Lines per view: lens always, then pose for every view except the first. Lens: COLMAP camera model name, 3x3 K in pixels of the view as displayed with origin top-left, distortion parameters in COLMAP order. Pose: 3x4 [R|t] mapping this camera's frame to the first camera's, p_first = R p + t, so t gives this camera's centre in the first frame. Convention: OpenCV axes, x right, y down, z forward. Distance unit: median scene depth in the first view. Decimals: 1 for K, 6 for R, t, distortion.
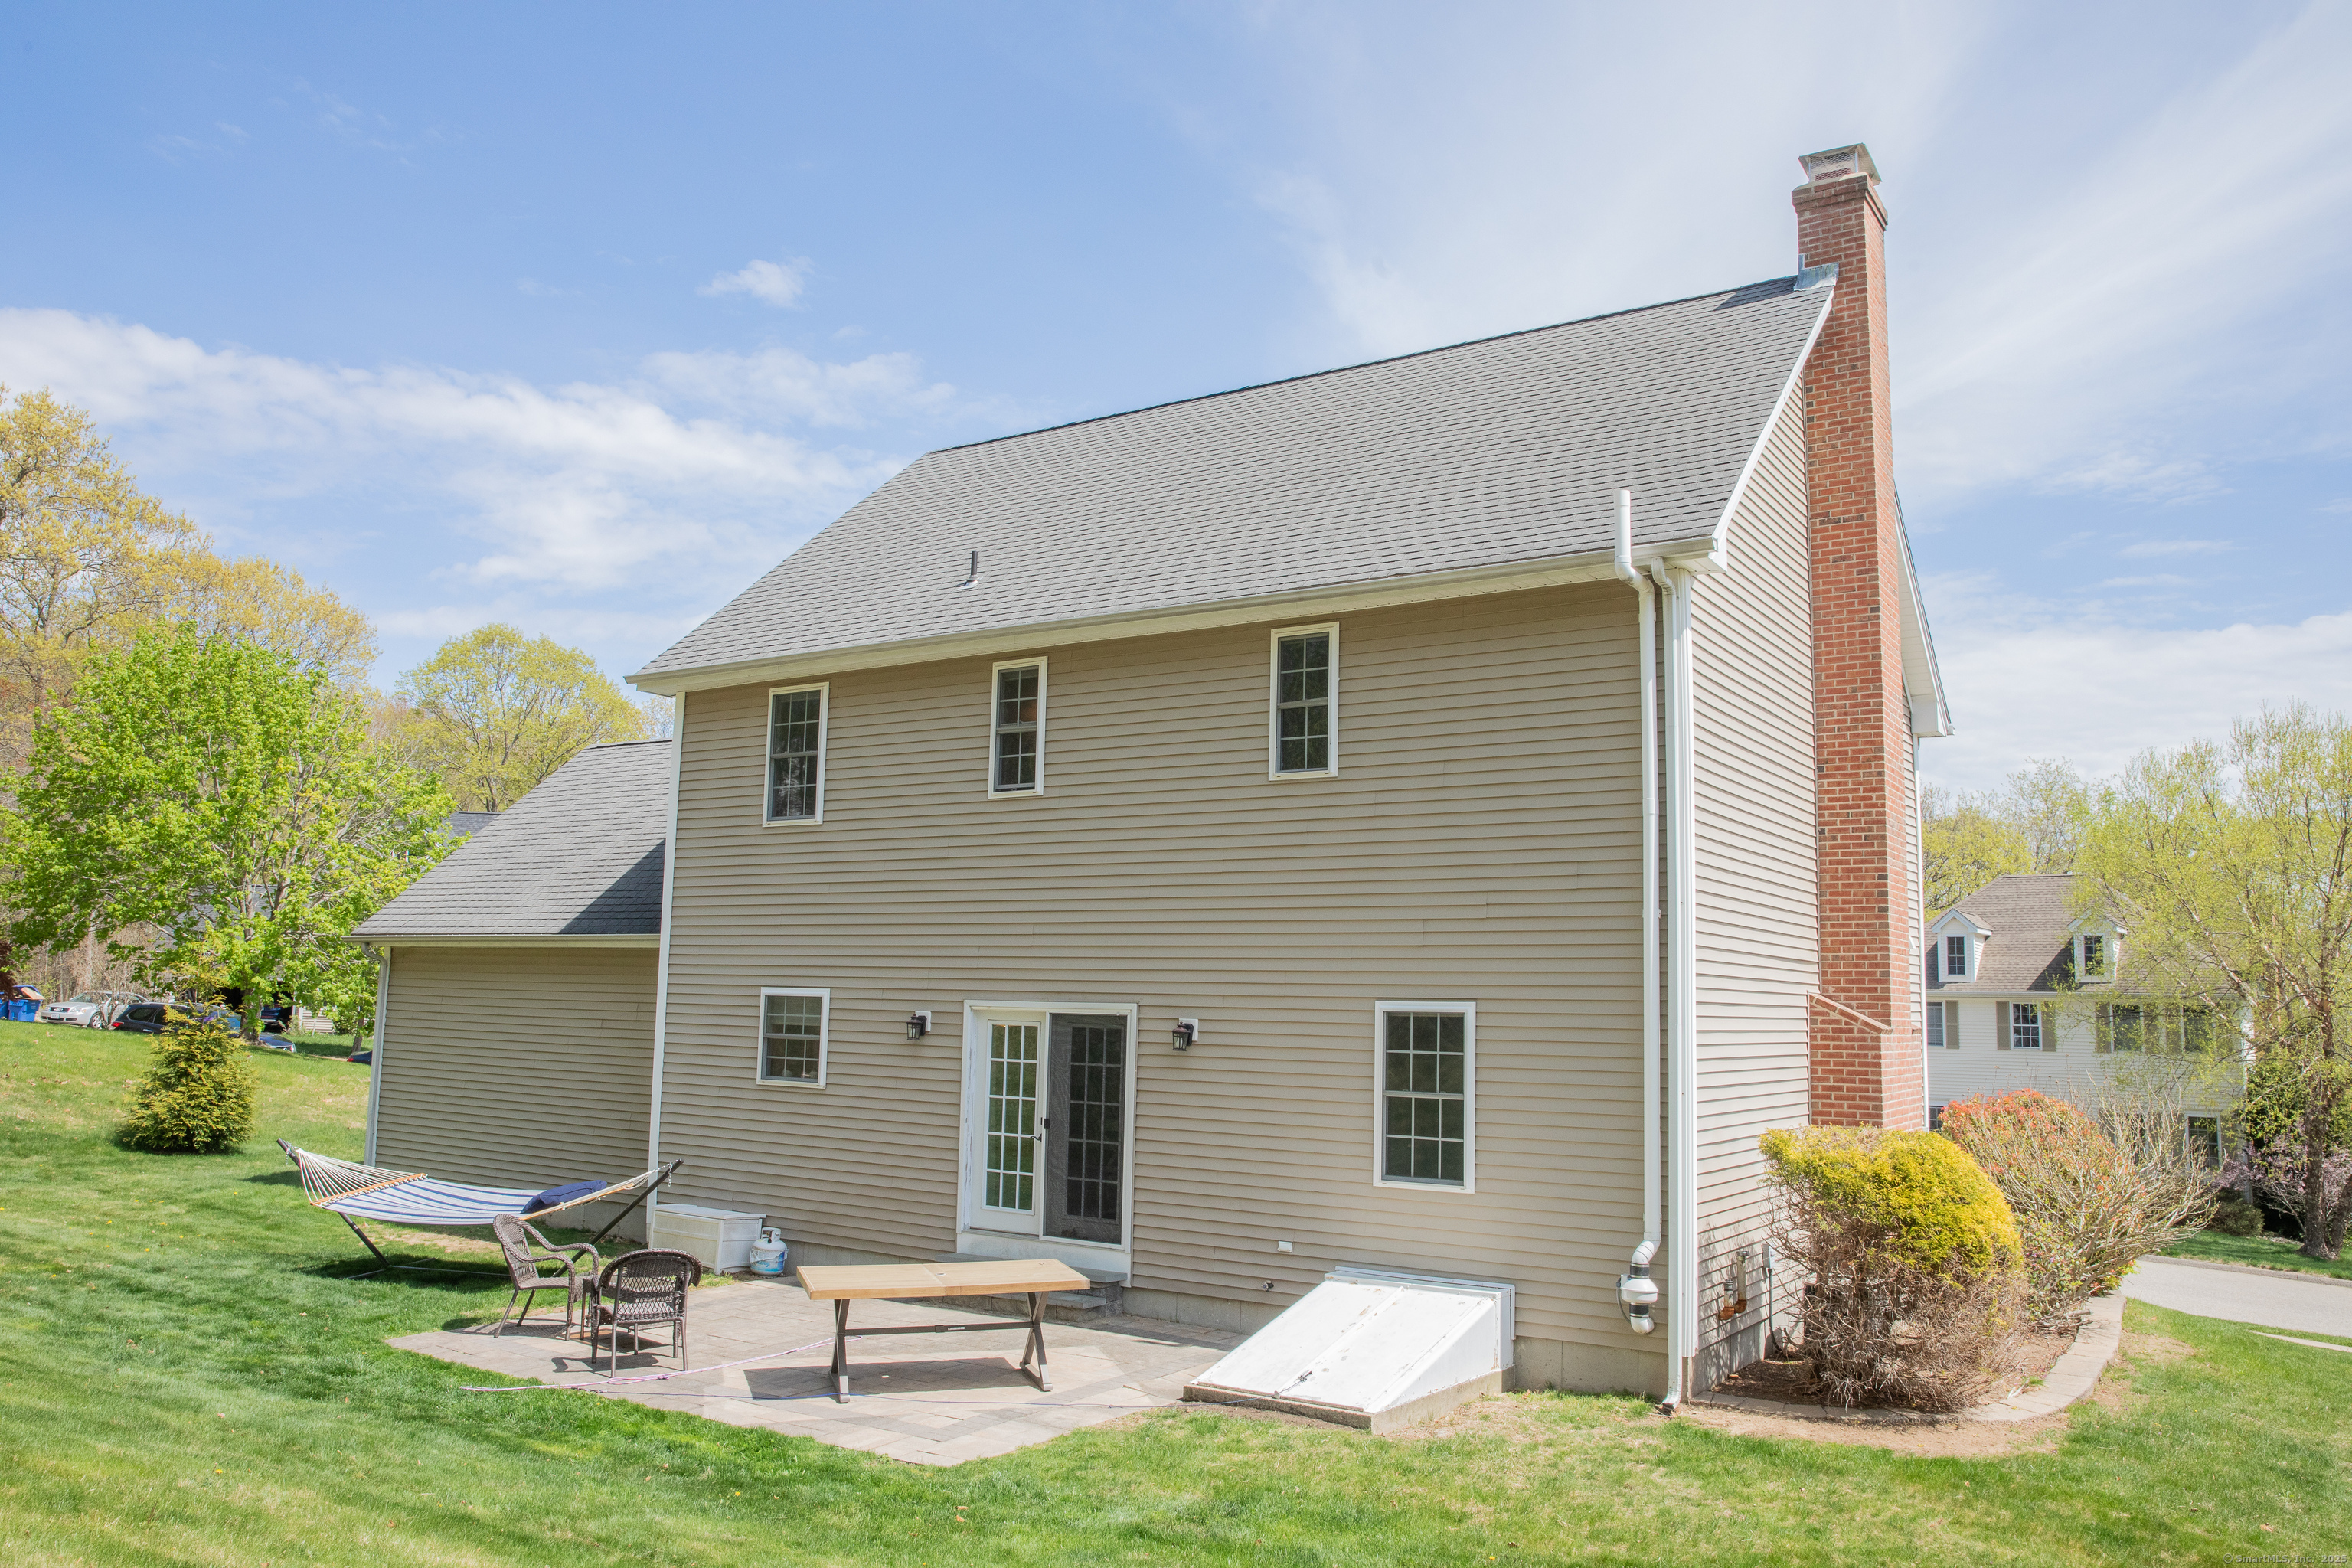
lens RADIAL K [[1756.2, 0, 1176.0], [0, 1756.2, 784.0], [0, 0, 1]] dist [-0.057104, 0.000206]
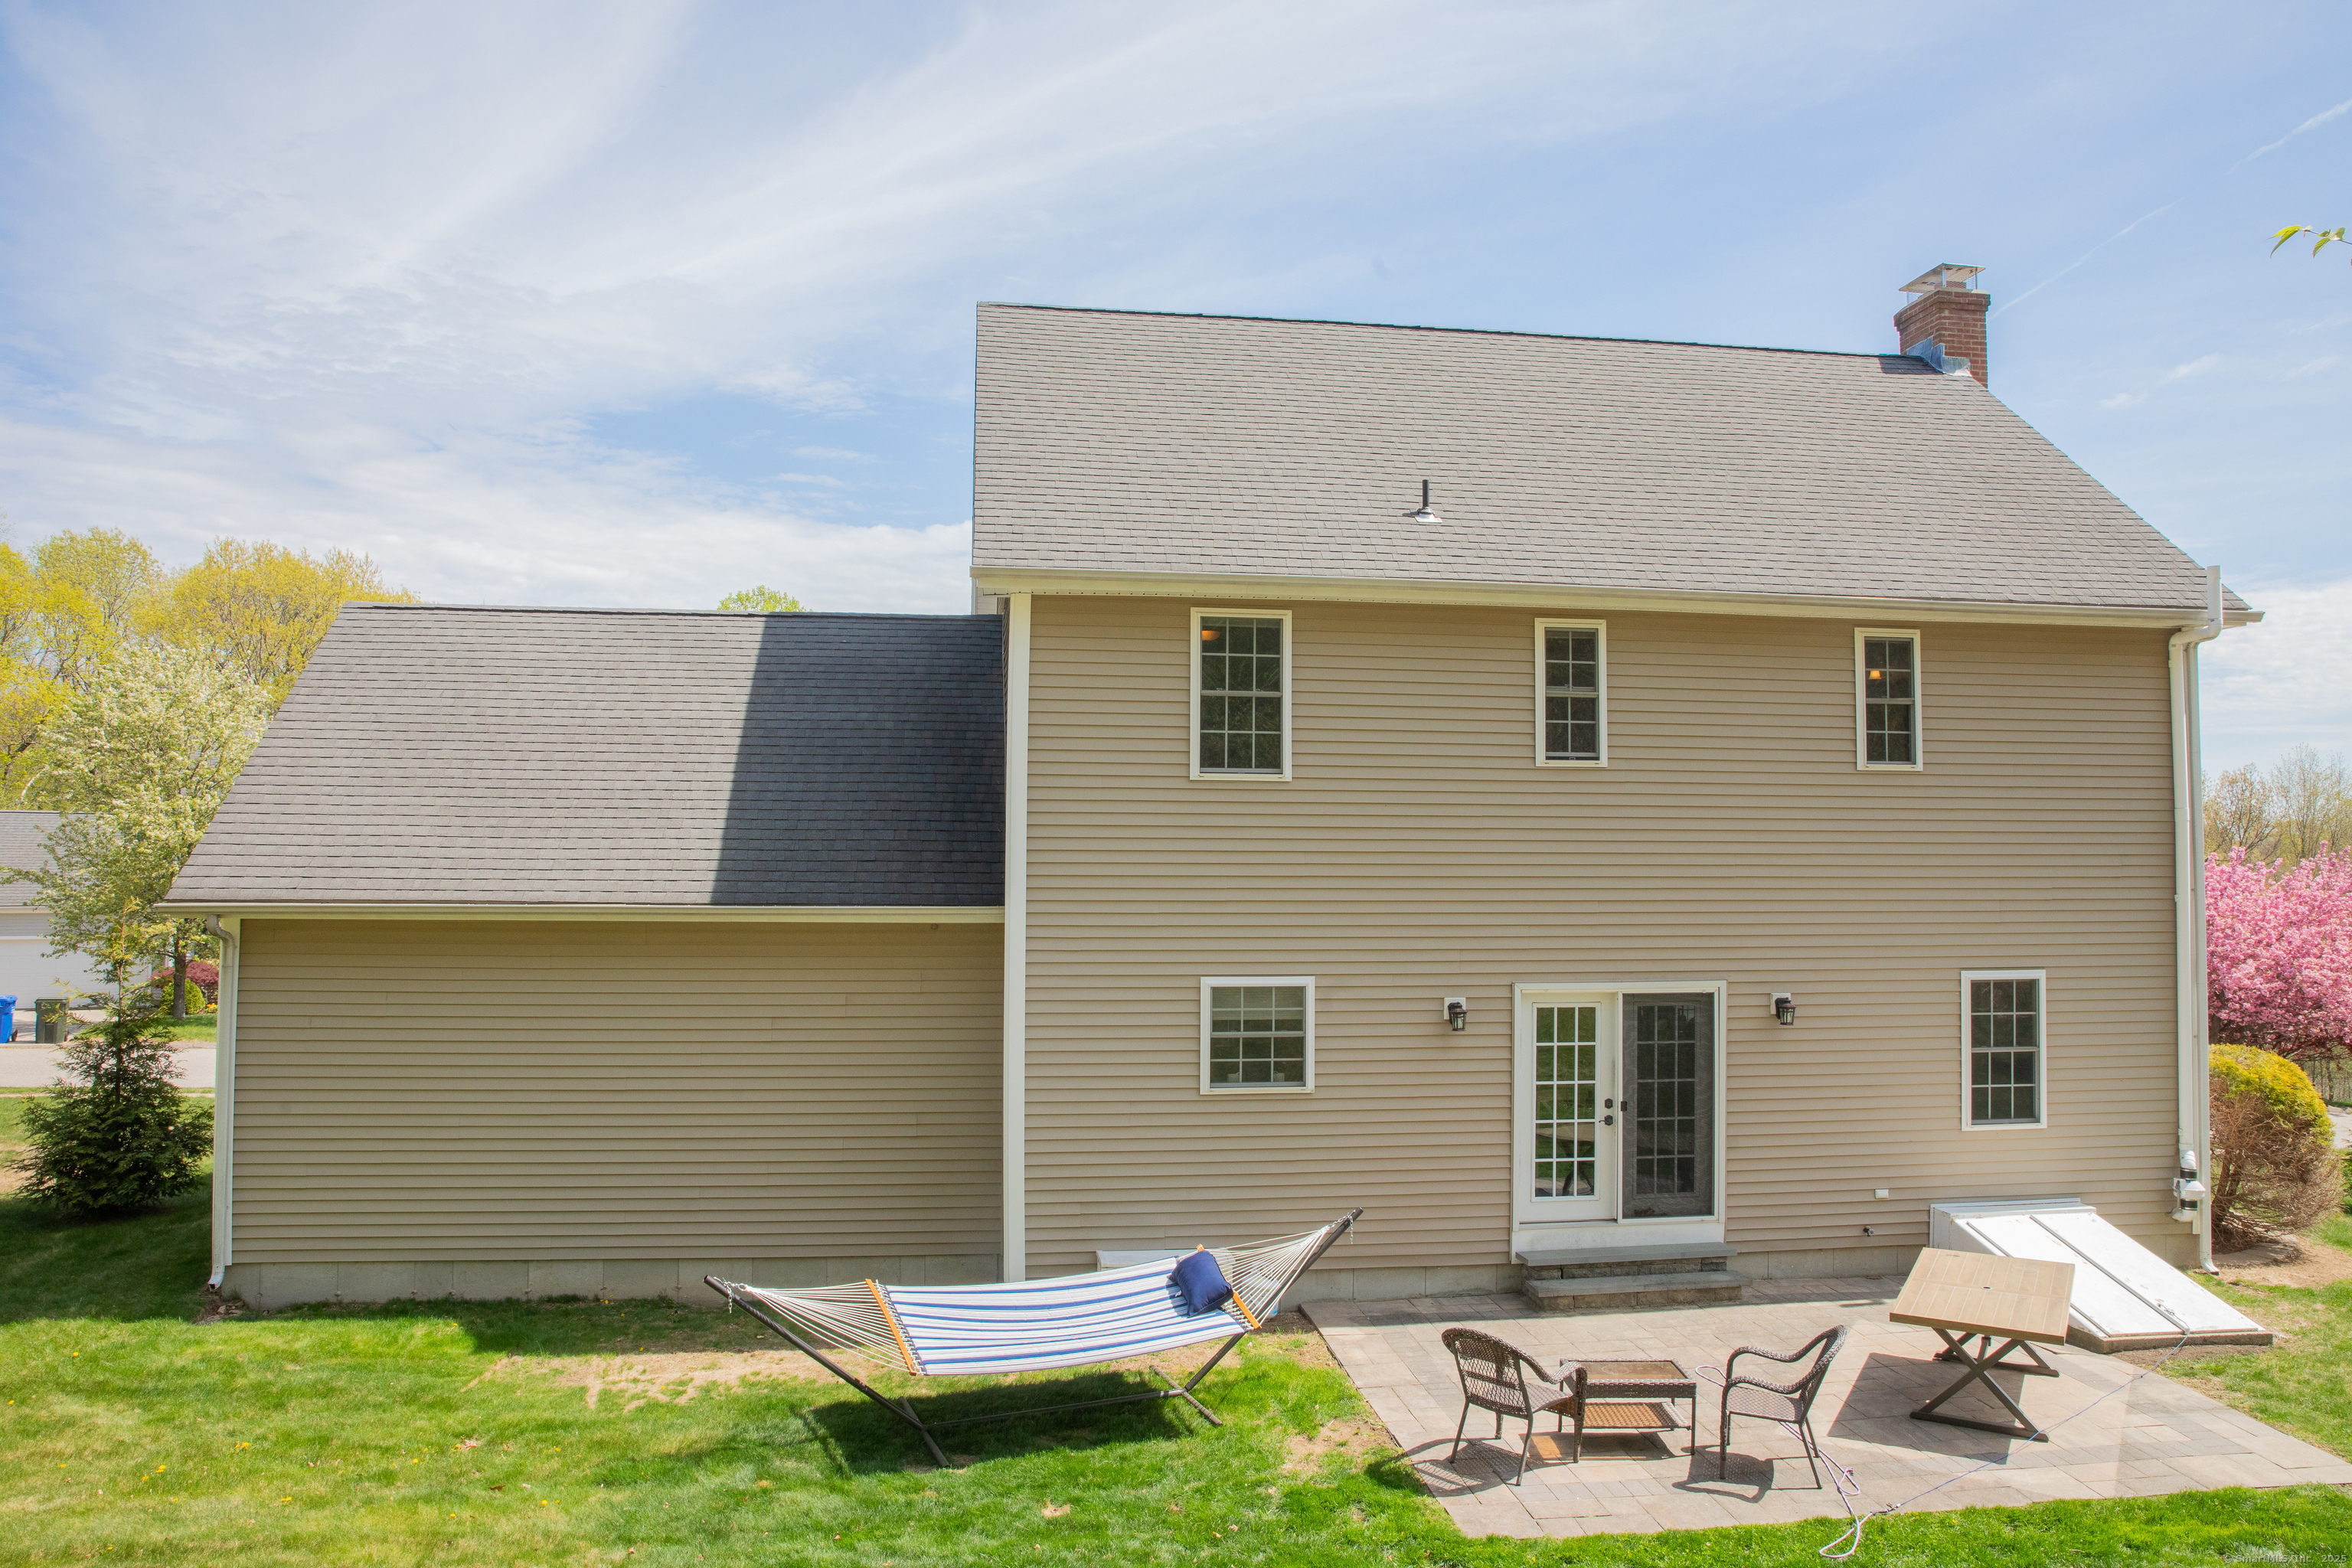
lens RADIAL K [[1640.1, 0, 1185.0], [0, 1640.1, 786.3], [0, 0, 1]] dist [-0.127529, 0.126883]
pose [[0.751166, 0.013472, 0.659976, -0.843890], [-0.071042, 0.995635, 0.060535, -0.020752], [-0.656280, -0.092357, 0.748844, 0.493990]]
